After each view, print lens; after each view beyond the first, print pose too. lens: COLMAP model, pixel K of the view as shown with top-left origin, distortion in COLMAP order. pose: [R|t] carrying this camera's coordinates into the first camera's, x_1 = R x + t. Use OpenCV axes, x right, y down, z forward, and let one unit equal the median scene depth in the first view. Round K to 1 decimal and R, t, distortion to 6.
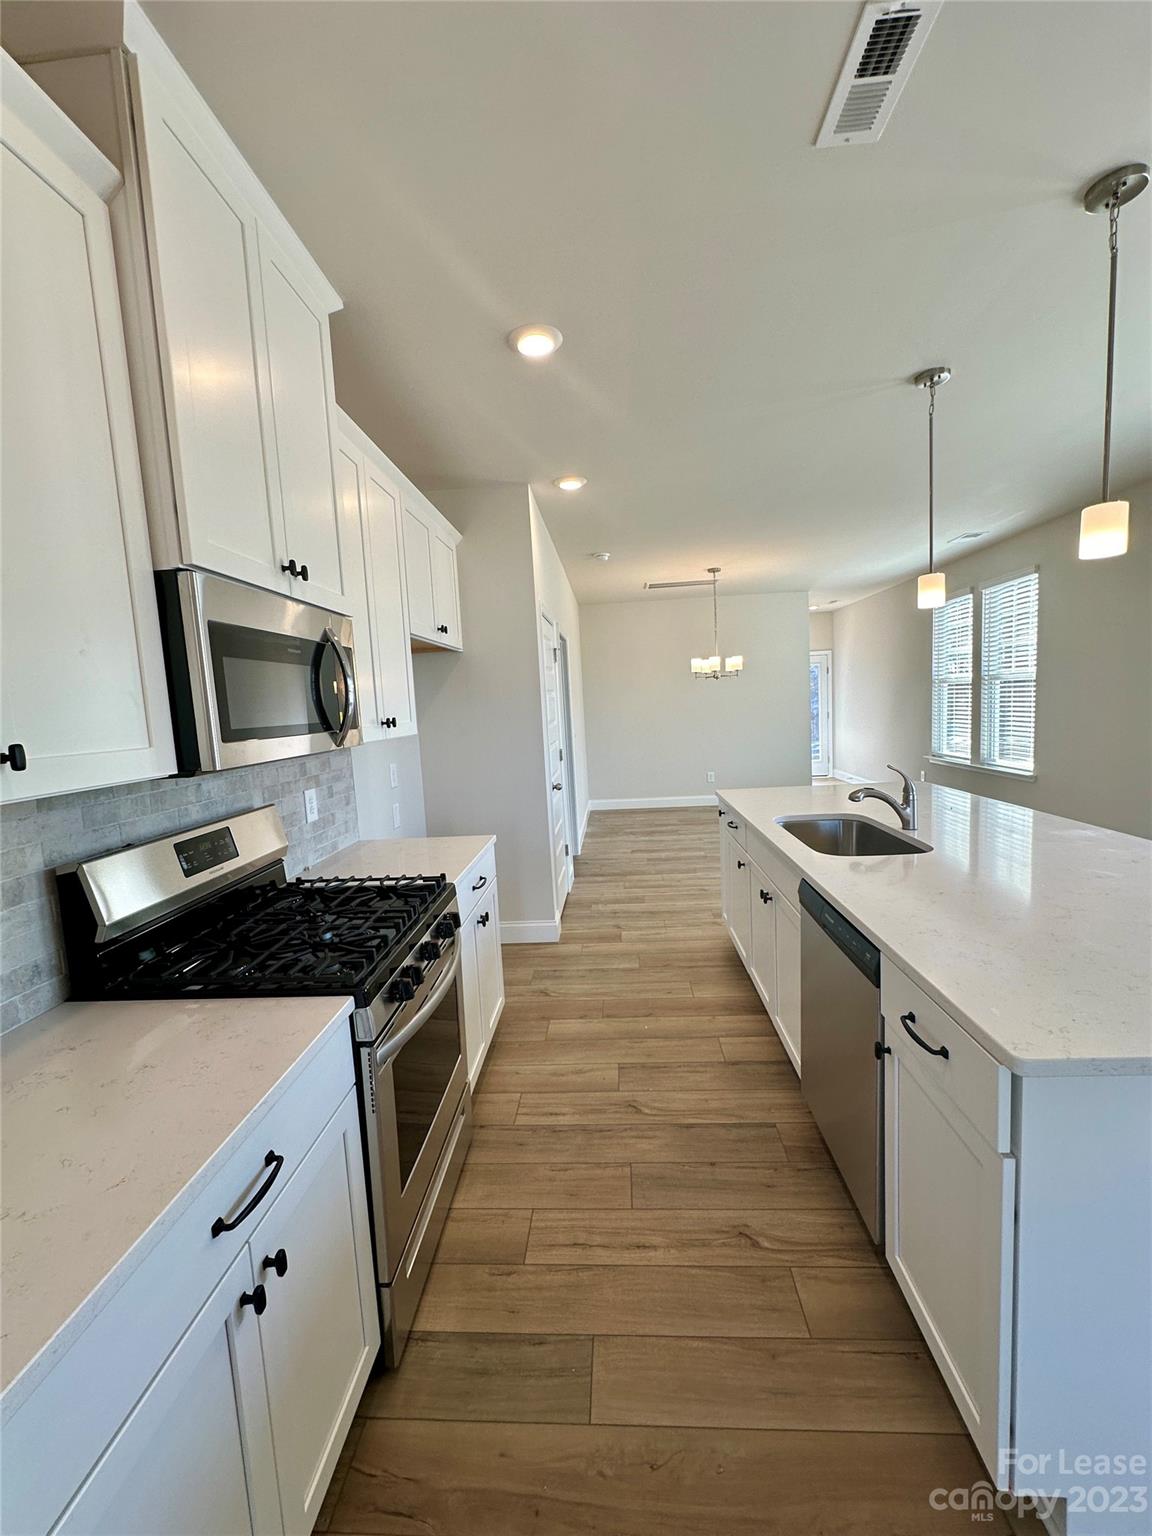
lens RADIAL K [[621.8, 0, 584.1], [0, 621.8, 764.5], [0, 0, 1]] dist [-0.000341, -0.000132]
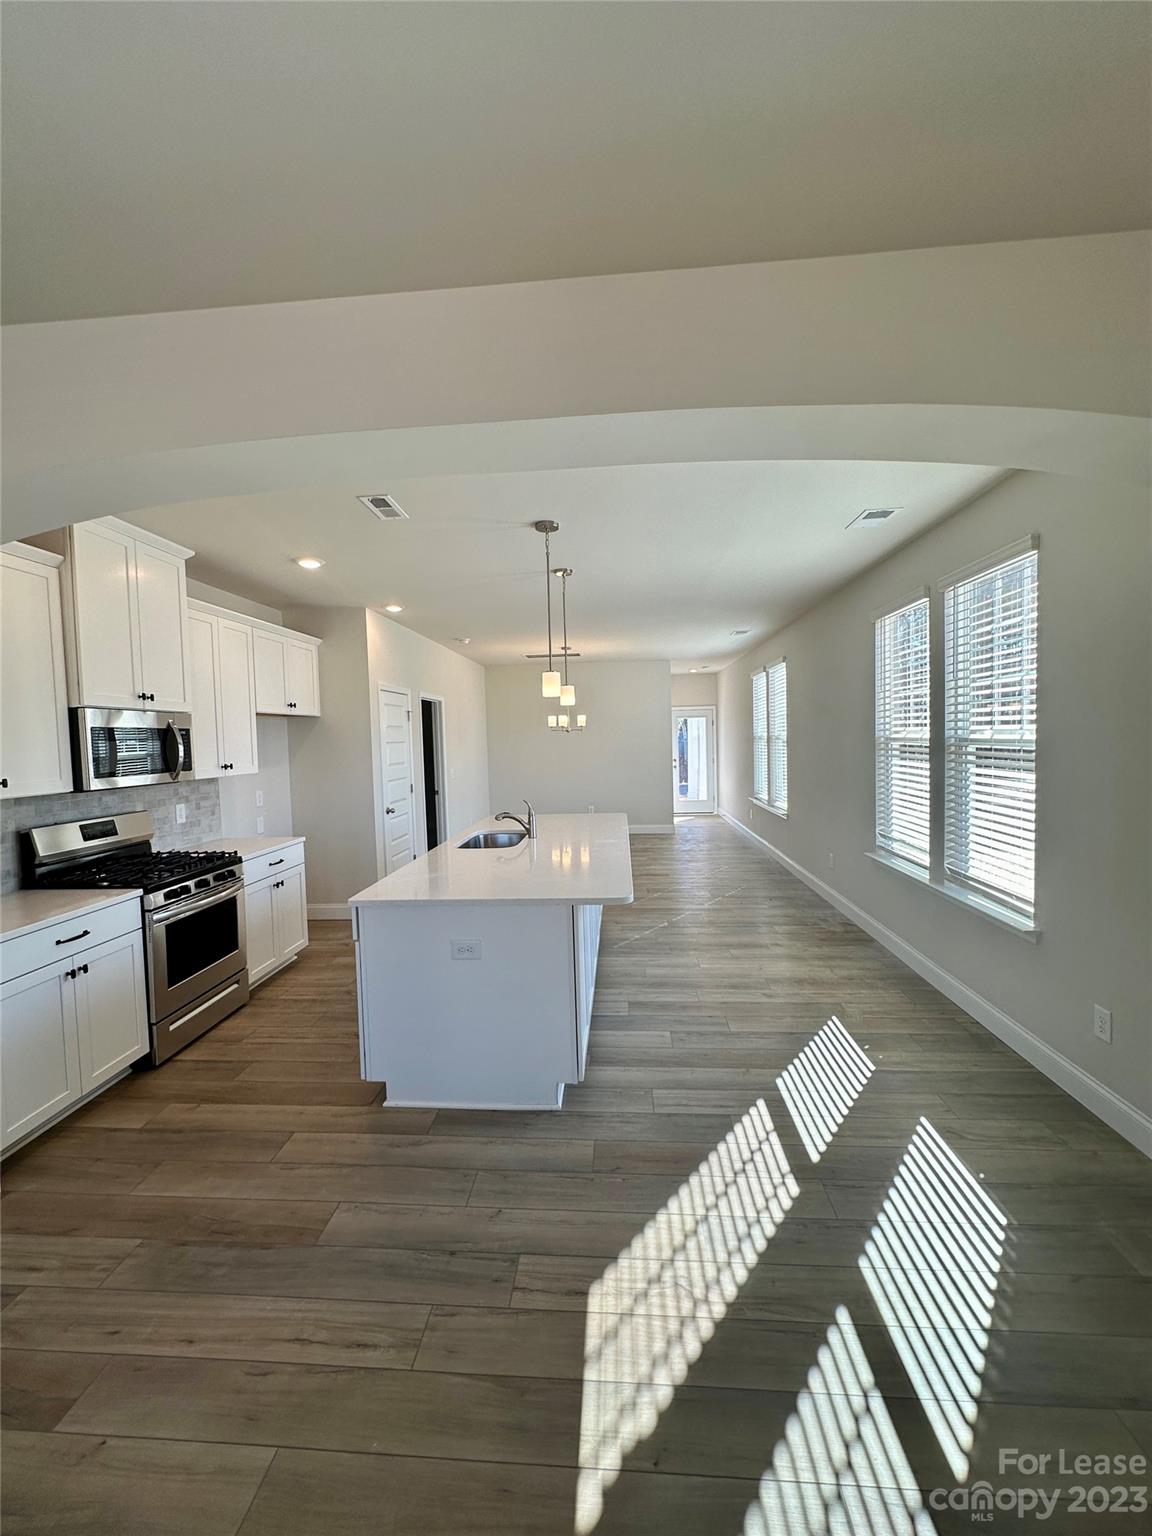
lens RADIAL K [[621.8, 0, 583.6], [0, 621.8, 765.2], [0, 0, 1]] dist [-0.000341, -0.000132]
pose [[0.999541, 0.029109, -0.008439, 0.943317], [-0.029521, 0.998117, -0.053774, -0.010266], [0.006857, 0.053999, 0.998517, -0.981627]]
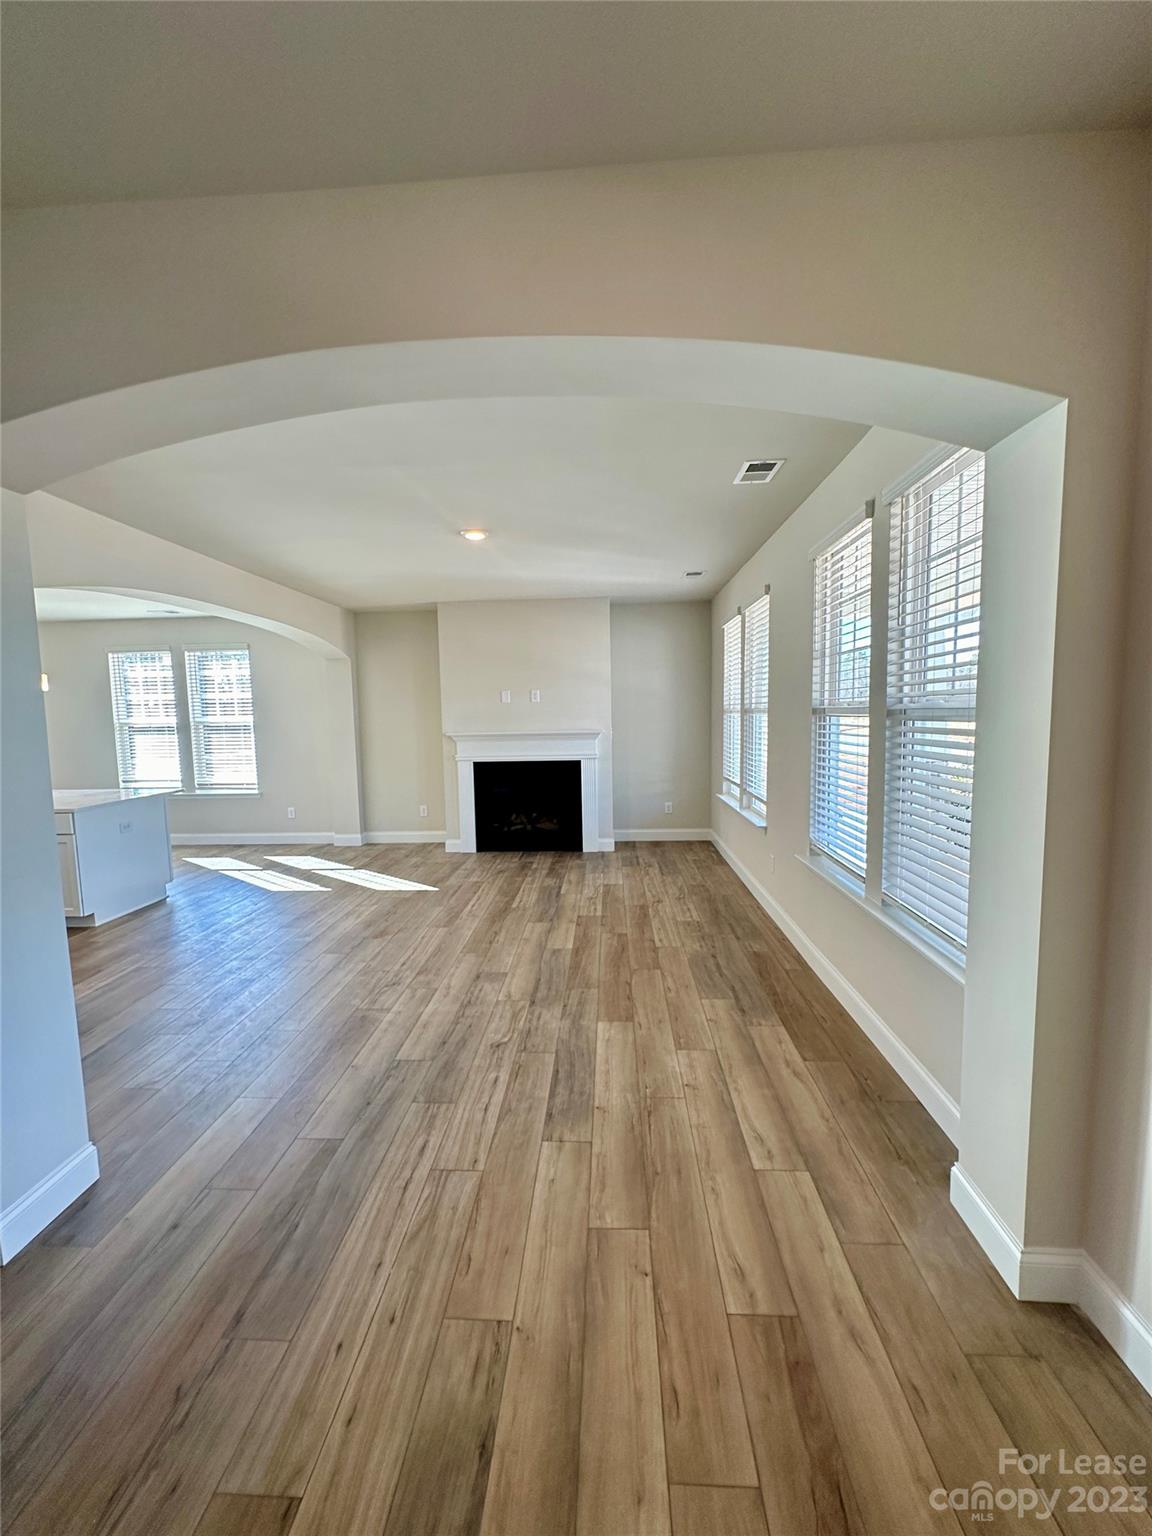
lens RADIAL K [[621.8, 0, 573.2], [0, 621.8, 771.0], [0, 0, 1]] dist [-0.000341, -0.000132]
pose [[-0.015683, -0.036534, 0.999209, -2.156318], [0.119819, 0.992062, 0.038153, 0.240733], [-0.992672, 0.120323, -0.011181, -1.495738]]
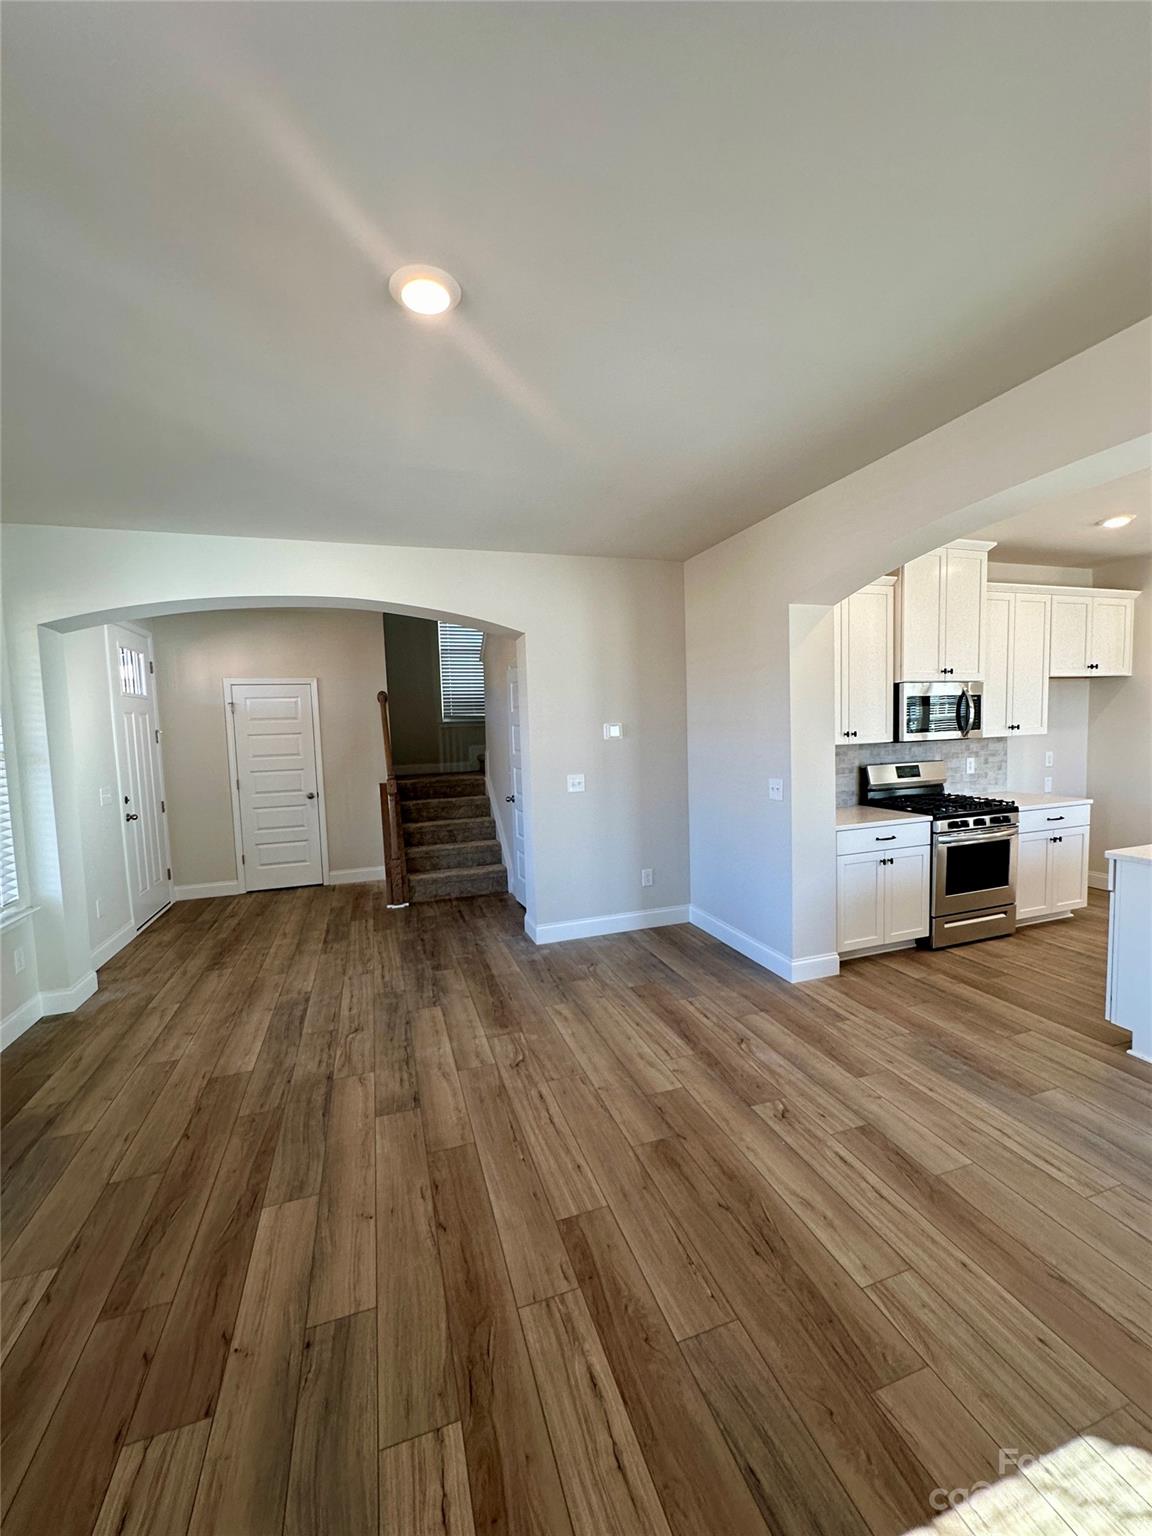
lens RADIAL K [[621.8, 0, 573.3], [0, 621.8, 771.5], [0, 0, 1]] dist [-0.000341, -0.000132]
pose [[0.380908, 0.114407, -0.917508, 1.309929], [-0.081243, 0.992619, 0.090044, 0.009288], [0.921037, 0.040242, 0.387391, -1.385988]]
